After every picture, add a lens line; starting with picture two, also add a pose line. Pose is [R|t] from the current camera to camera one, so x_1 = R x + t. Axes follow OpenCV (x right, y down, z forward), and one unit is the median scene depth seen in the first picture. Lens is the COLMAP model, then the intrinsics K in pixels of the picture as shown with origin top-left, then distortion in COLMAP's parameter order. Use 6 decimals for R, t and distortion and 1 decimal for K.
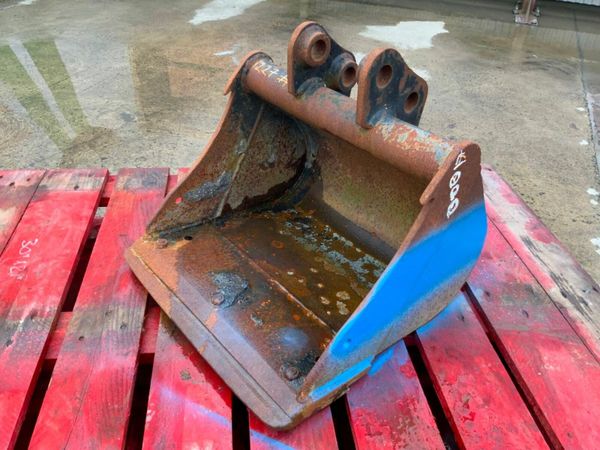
lens RADIAL K [[497.8, 0, 302.9], [0, 497.8, 216.9], [0, 0, 1]] dist [0.046468, -0.122794]
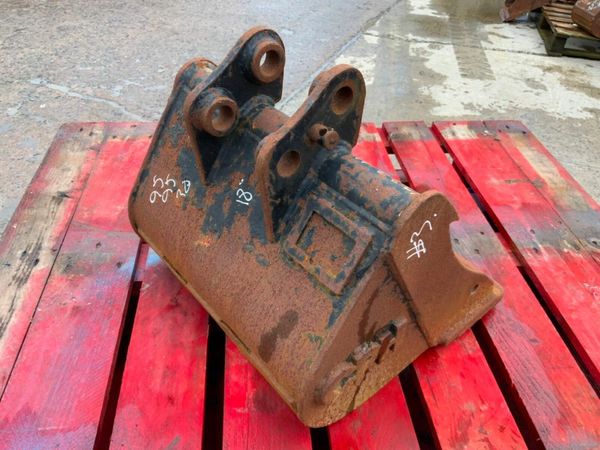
lens RADIAL K [[507.6, 0, 299.2], [0, 507.6, 215.2], [0, 0, 1]] dist [0.057588, -0.140540]
pose [[-0.994875, -0.094429, -0.036137, 0.072024], [-0.063457, 0.304906, 0.950266, -0.925136], [-0.078715, 0.947690, -0.309336, 1.306425]]
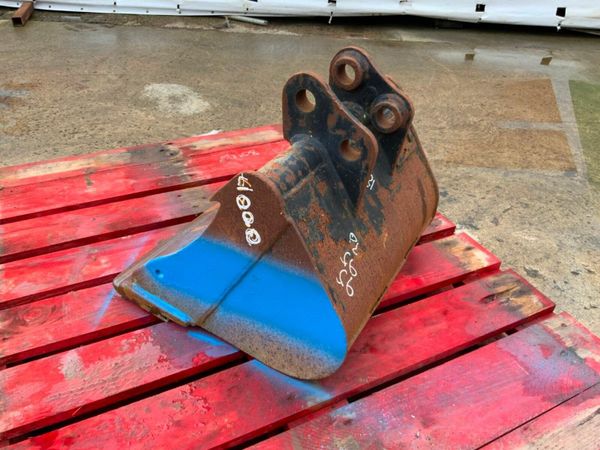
lens RADIAL K [[502.4, 0, 304.4], [0, 502.4, 222.4], [0, 0, 1]] dist [0.064193, -0.159525]
pose [[0.339027, 0.498972, -0.797551, 0.903469], [-0.557512, 0.789421, 0.256896, -0.286098], [0.757787, 0.357549, 0.545818, 0.441656]]
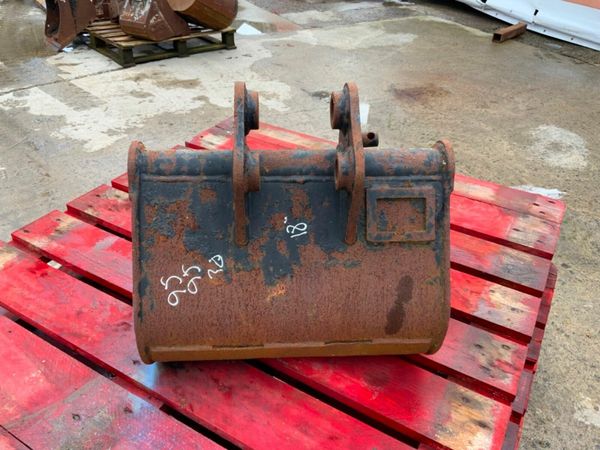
lens RADIAL K [[507.6, 0, 299.2], [0, 507.6, 215.2], [0, 0, 1]] dist [0.057588, -0.140540]
pose [[-0.603232, 0.372958, -0.704991, 0.728021], [-0.505115, 0.505414, 0.699583, -0.786011], [0.617228, 0.778112, -0.116495, 1.122370]]
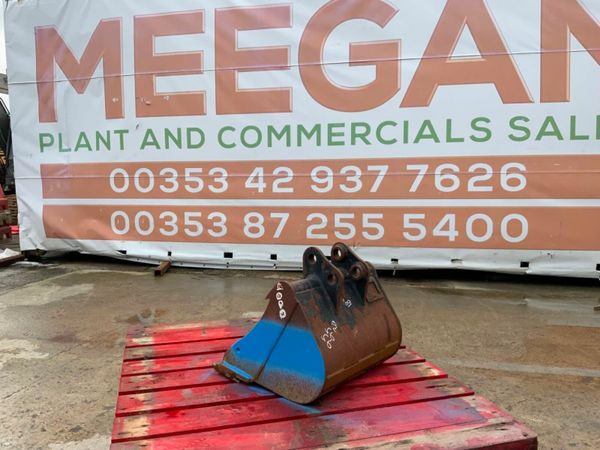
lens RADIAL K [[497.8, 0, 302.9], [0, 497.8, 216.9], [0, 0, 1]] dist [0.046468, -0.122794]
pose [[0.166194, 0.022691, -0.985832, 1.939663], [-0.560513, 0.824696, -0.075511, -0.200503], [0.811298, 0.565121, 0.149778, 0.436969]]
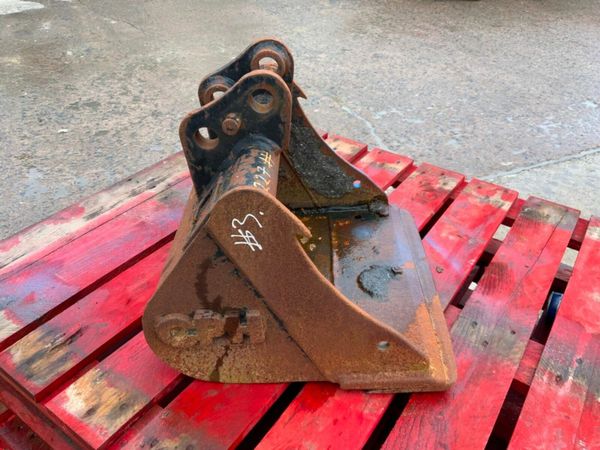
lens RADIAL K [[507.6, 0, 299.2], [0, 507.6, 215.2], [0, 0, 1]] dist [0.057588, -0.140540]
pose [[-0.740664, -0.436265, 0.510969, -0.518303], [0.322504, 0.436321, 0.840009, -0.890135], [-0.589413, 0.786954, -0.182470, 1.191709]]
